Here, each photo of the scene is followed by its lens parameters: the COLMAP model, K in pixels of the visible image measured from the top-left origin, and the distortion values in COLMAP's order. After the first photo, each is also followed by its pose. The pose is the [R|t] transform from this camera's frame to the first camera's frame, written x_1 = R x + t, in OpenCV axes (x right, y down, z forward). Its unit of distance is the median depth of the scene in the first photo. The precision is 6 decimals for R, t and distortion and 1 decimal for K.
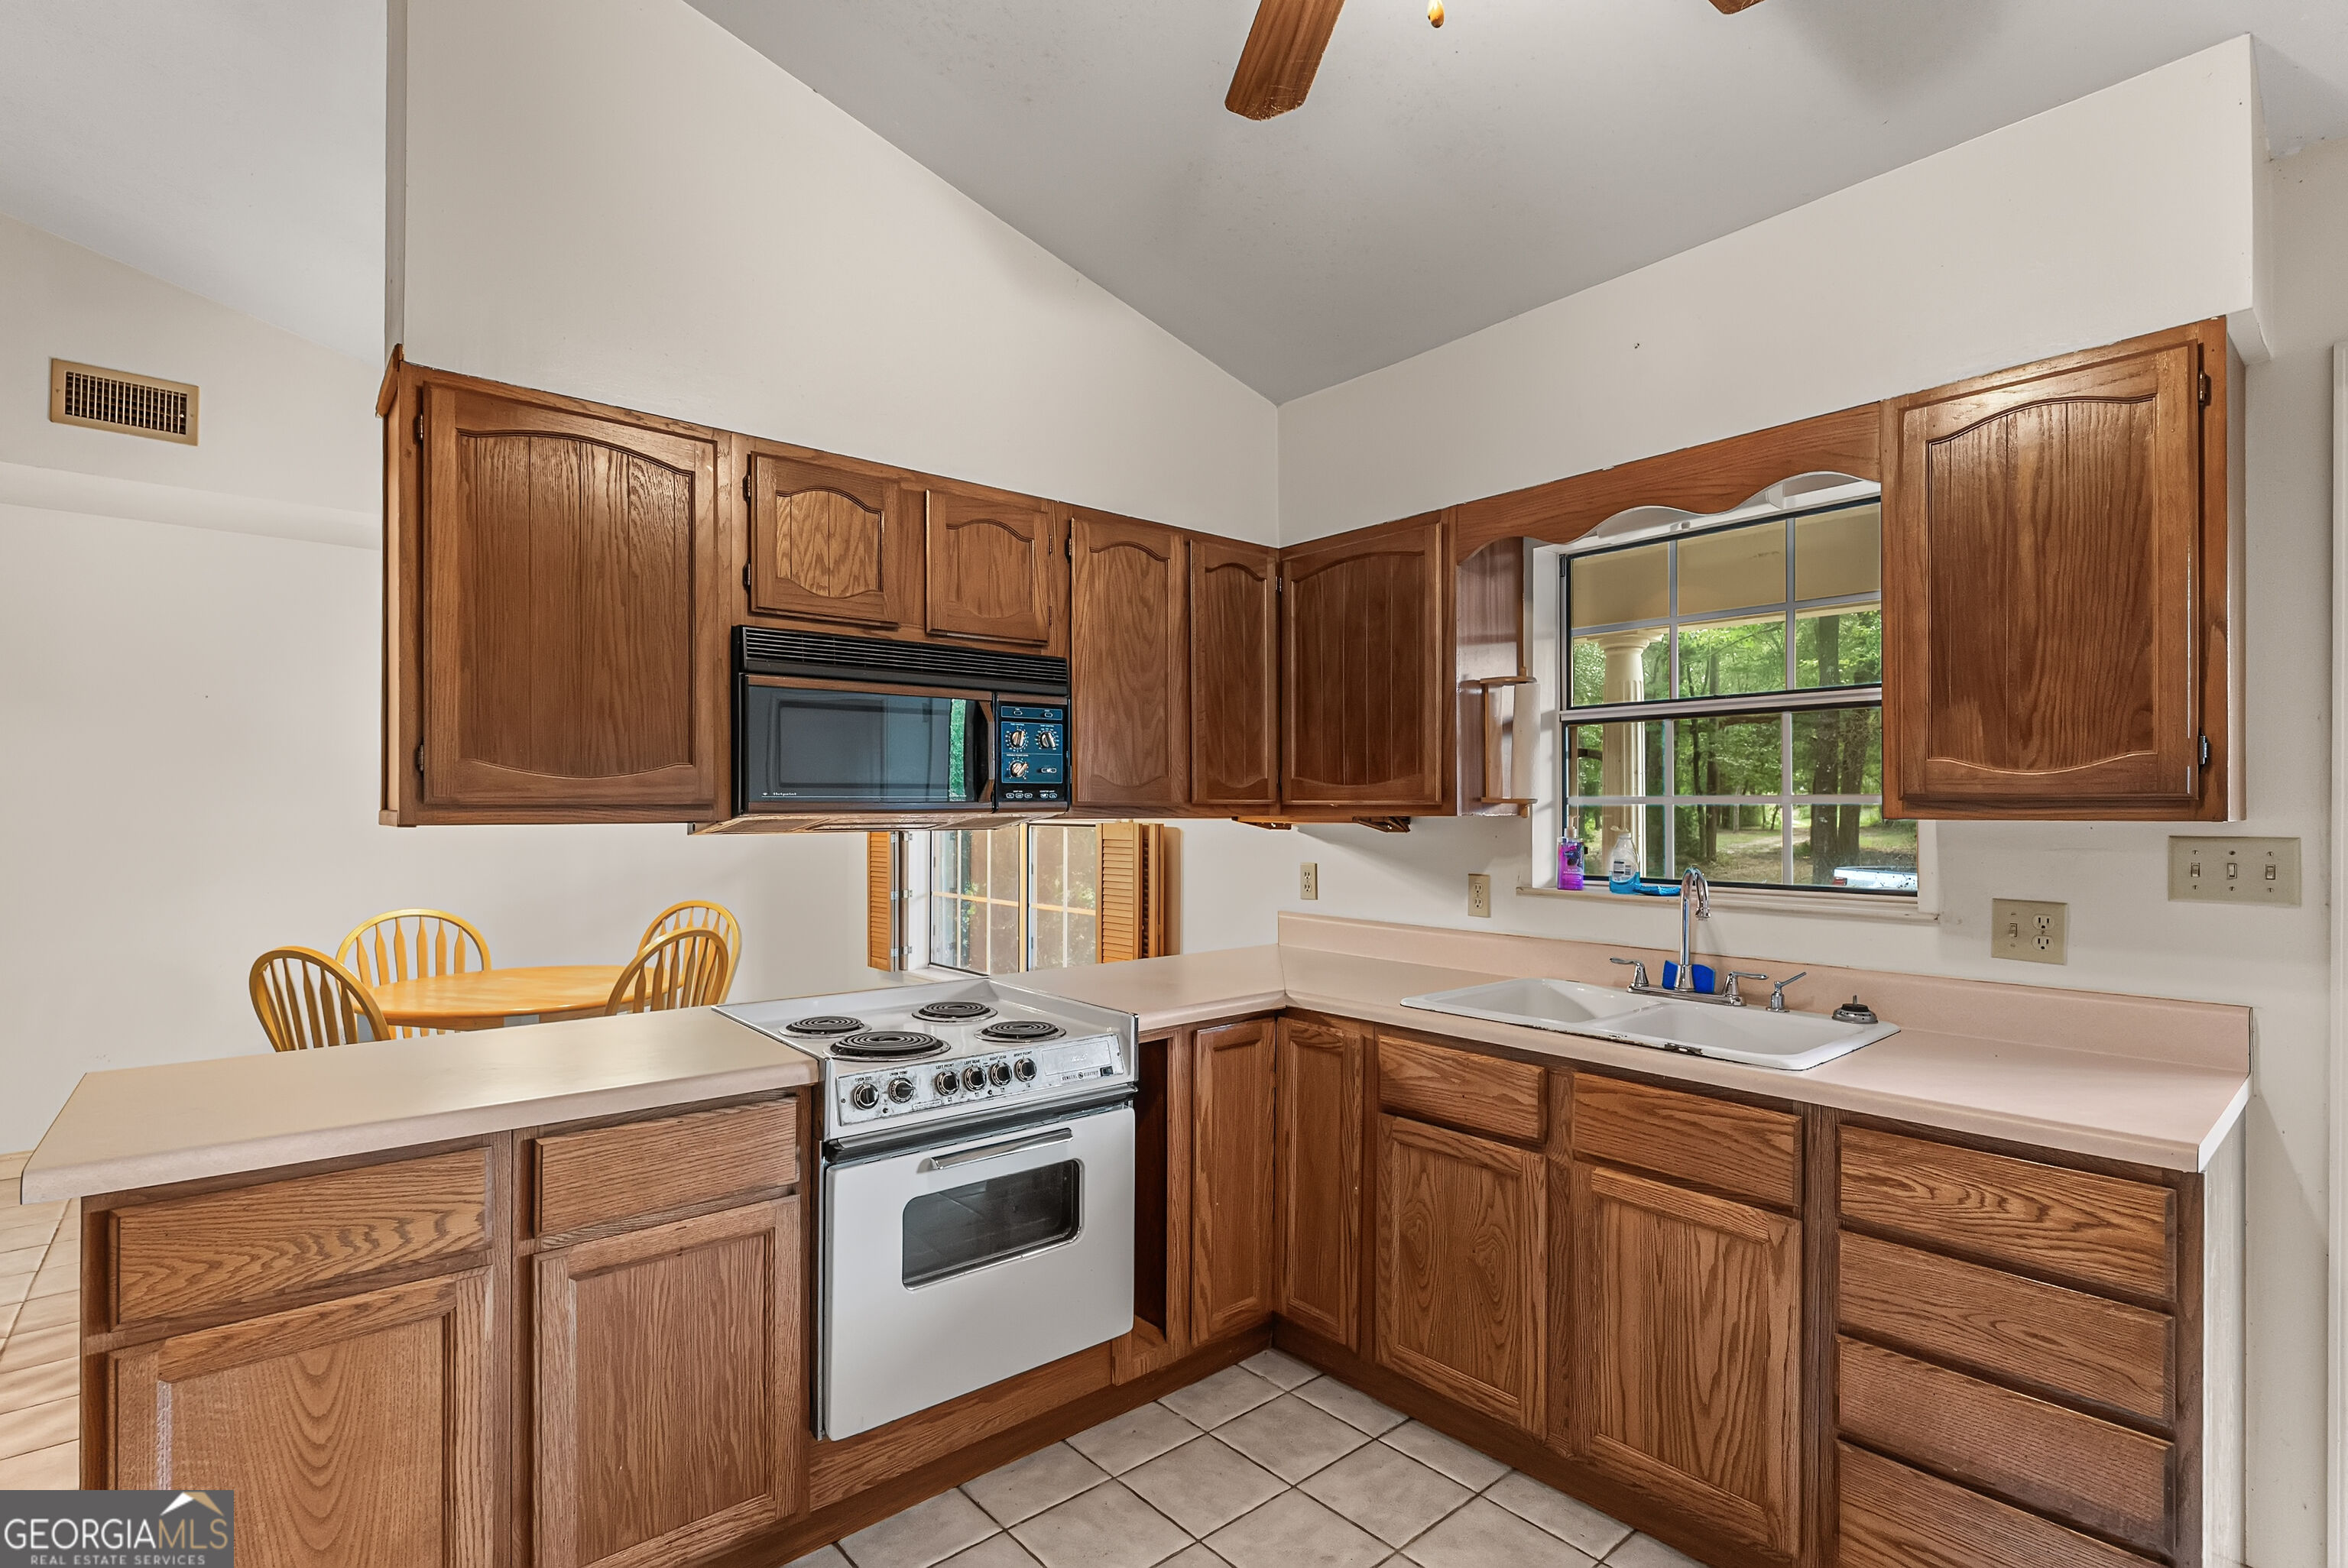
lens RADIAL K [[1079.6, 0, 1165.8], [0, 1079.6, 803.3], [0, 0, 1]] dist [-0.003473, 0.000299]
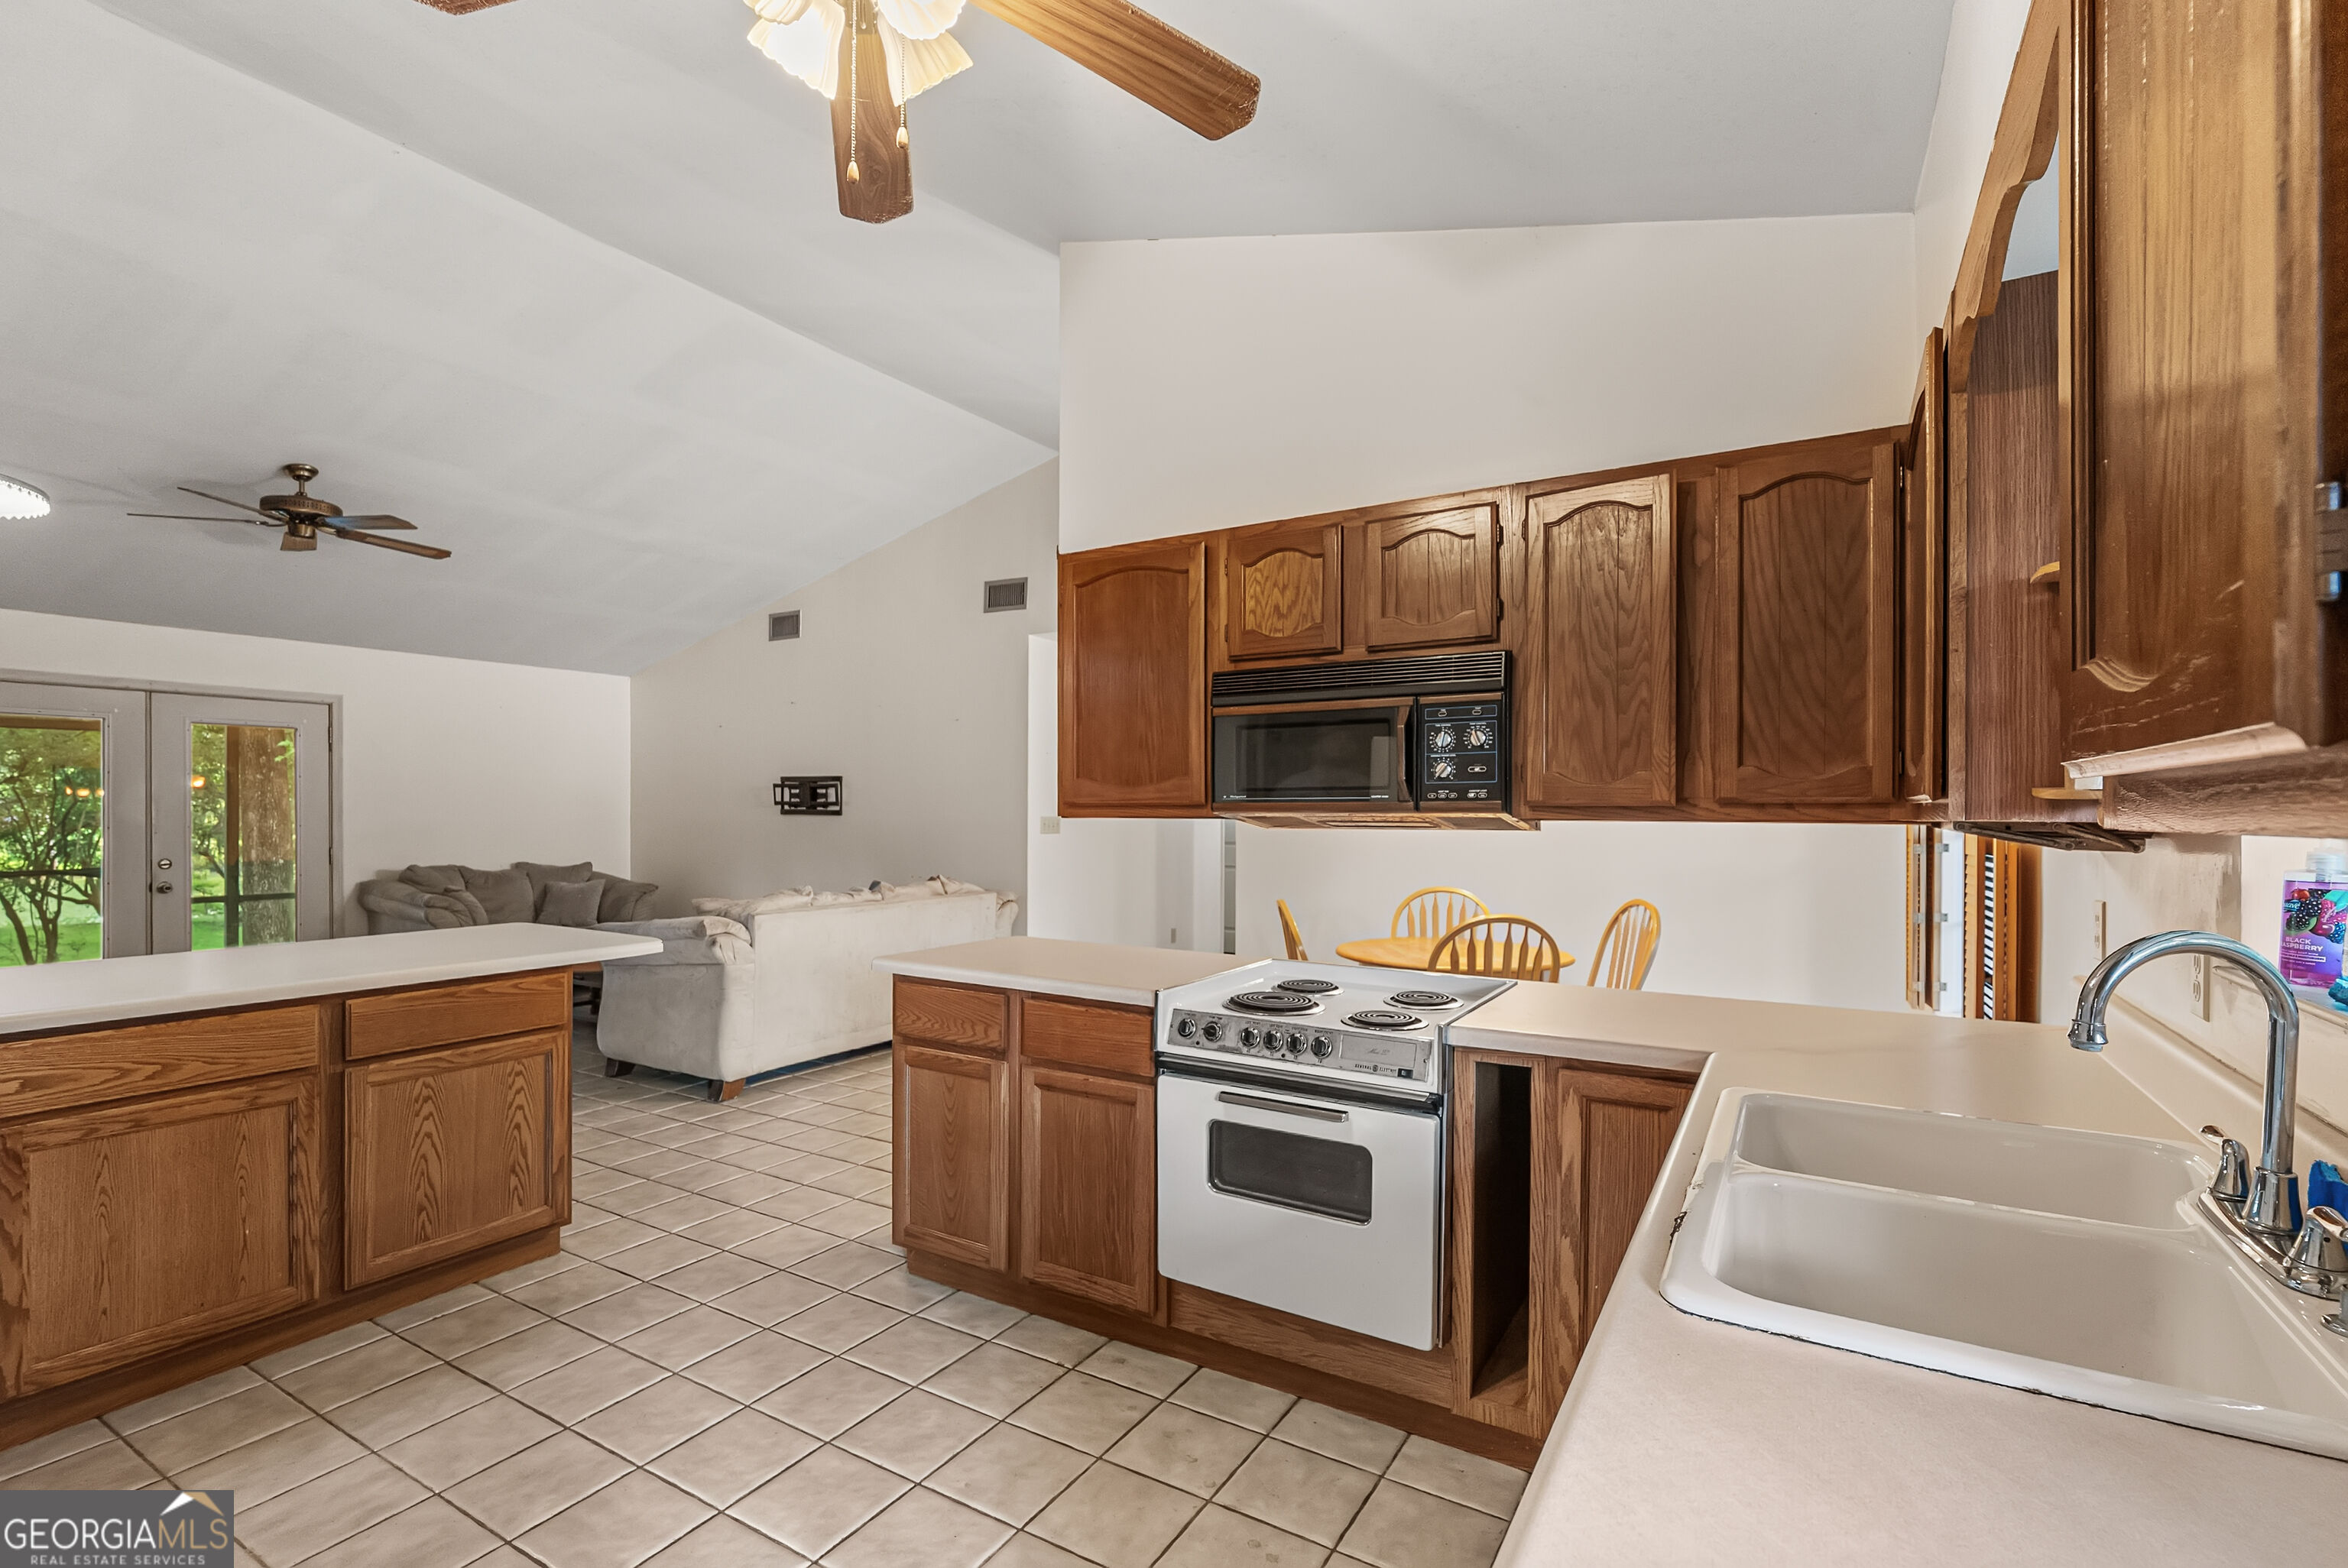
lens RADIAL K [[1067.4, 0, 1163.9], [0, 1067.4, 797.8], [0, 0, 1]] dist [-0.009603, 0.002023]
pose [[0.318758, -0.006435, -0.947814, 0.727926], [0.003405, 0.999978, -0.005644, -0.000224], [0.947830, -0.001428, 0.318773, 0.433912]]
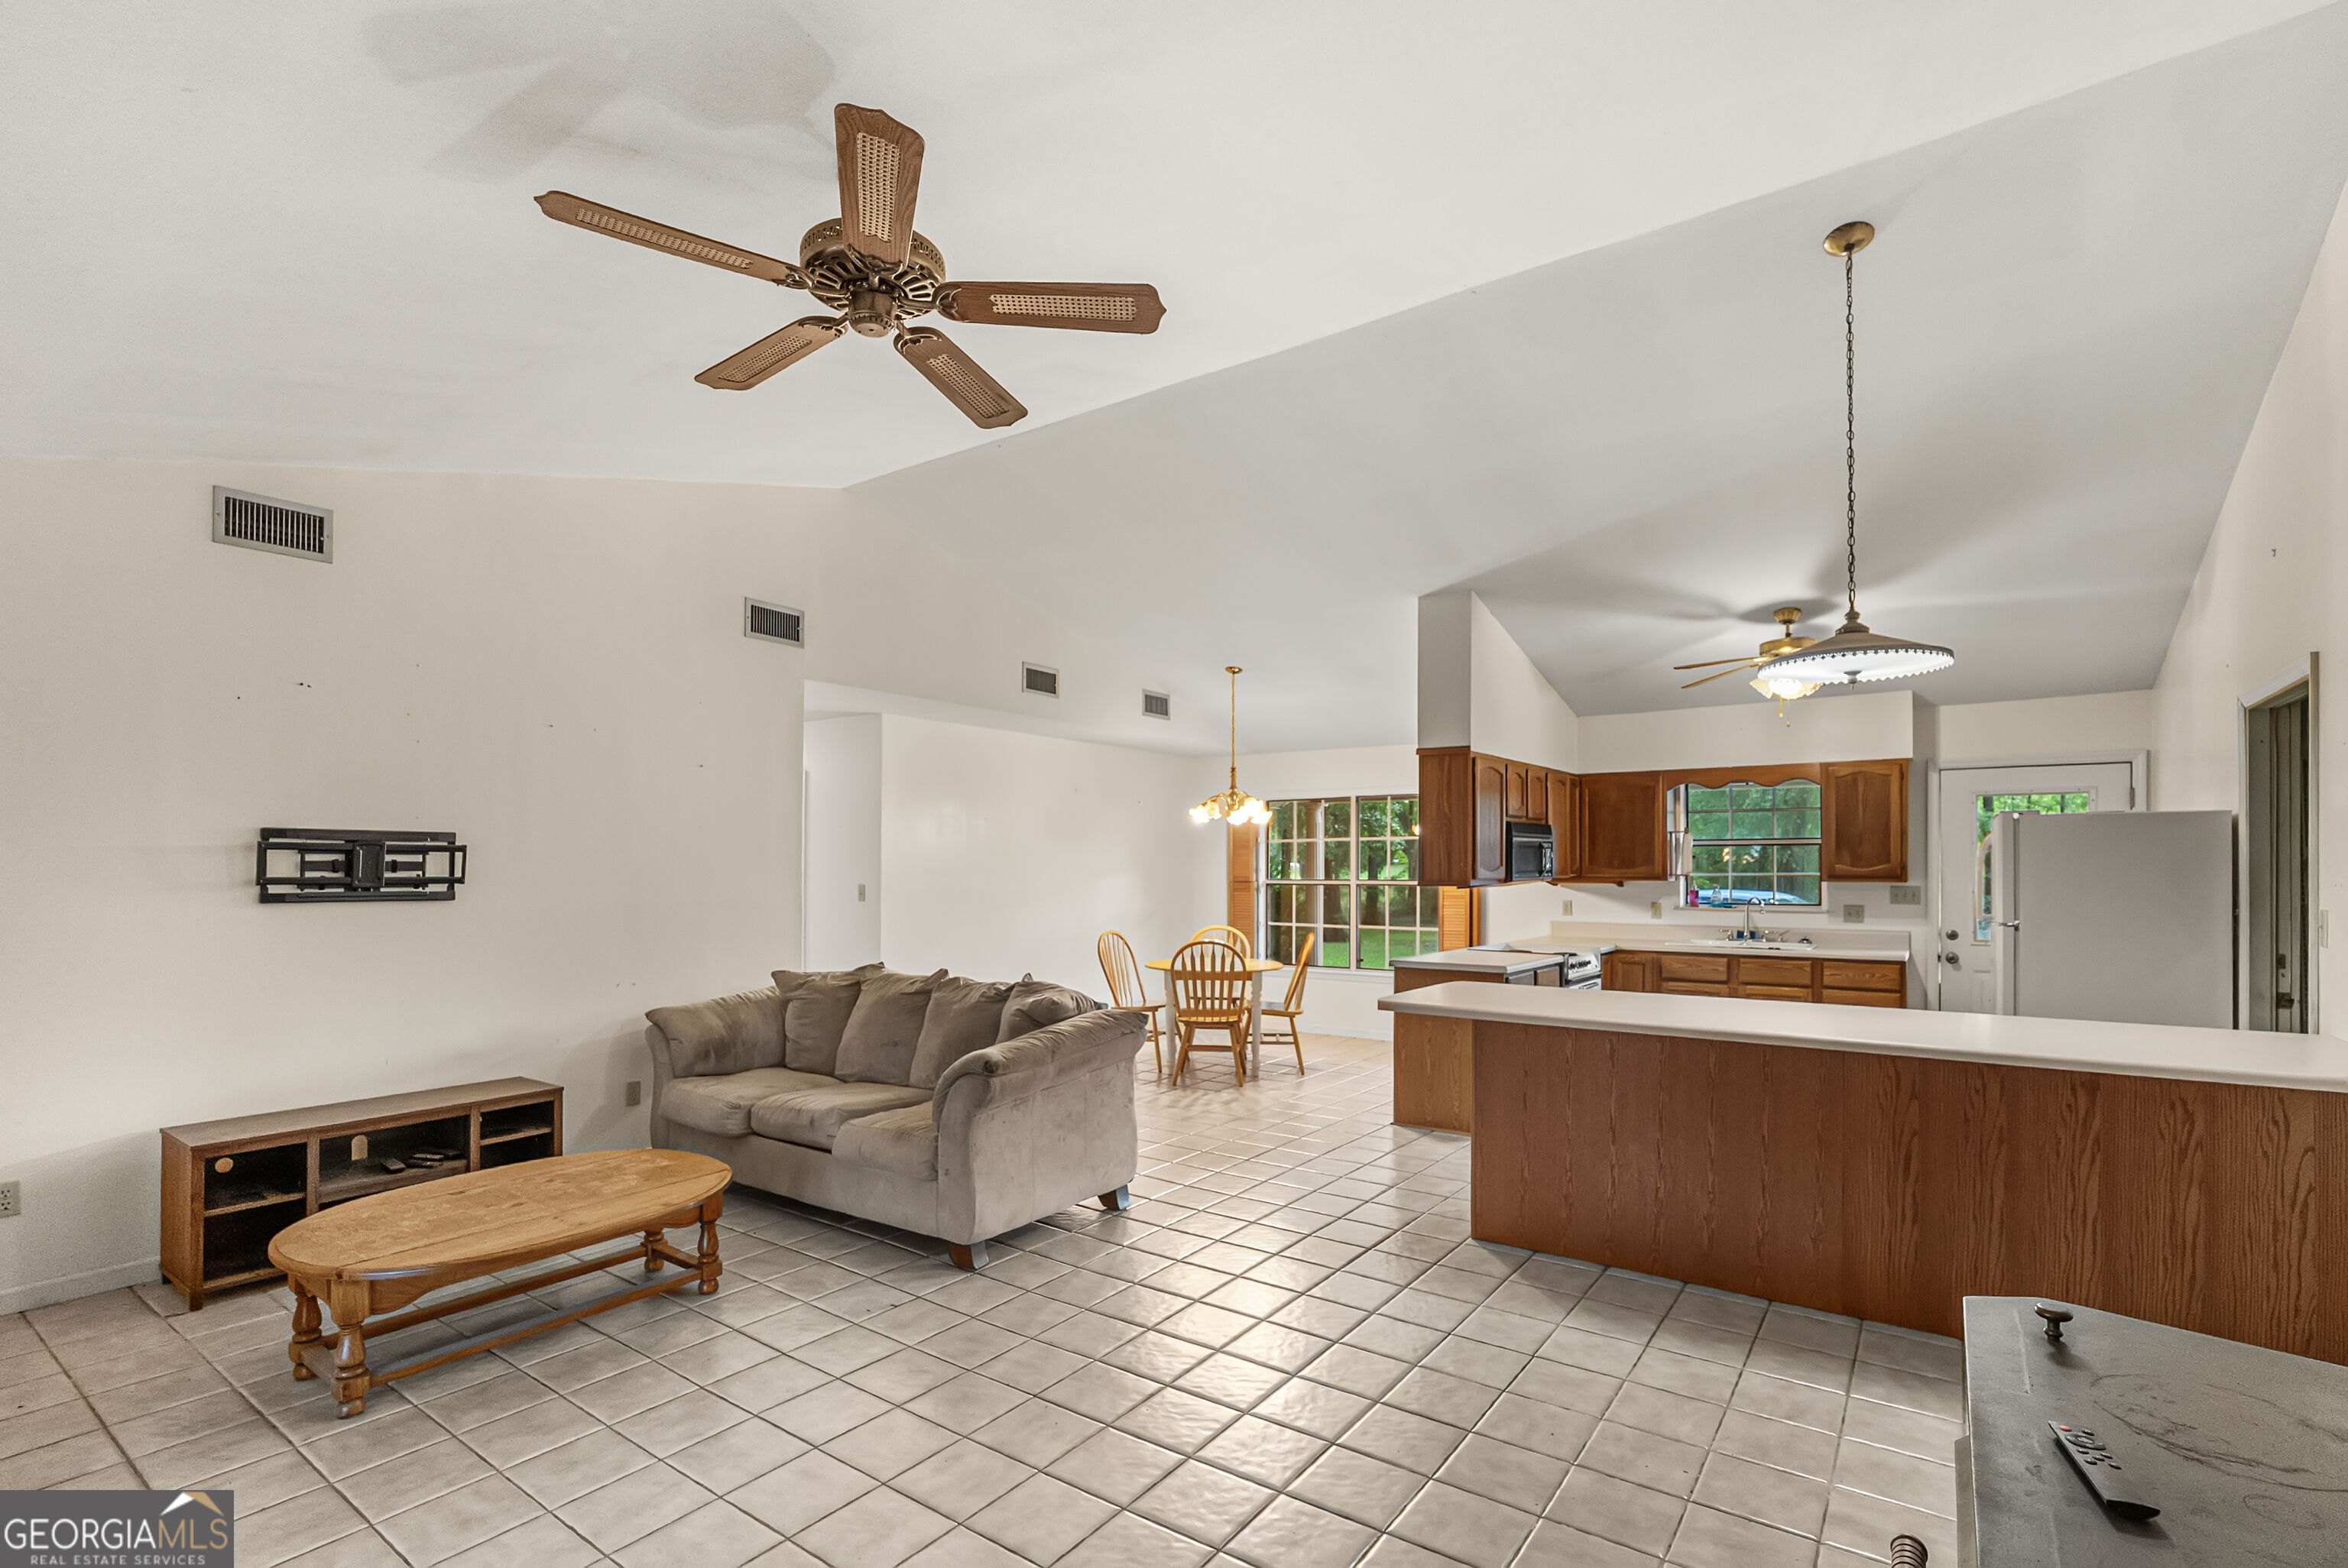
lens RADIAL K [[1079.6, 0, 1153.8], [0, 1079.6, 871.7], [0, 0, 1]] dist [-0.003473, 0.000299]
pose [[0.974800, -0.003550, 0.223051, -1.795143], [0.001039, 0.999935, 0.011374, -0.049006], [-0.223077, -0.010855, 0.974740, -1.553618]]
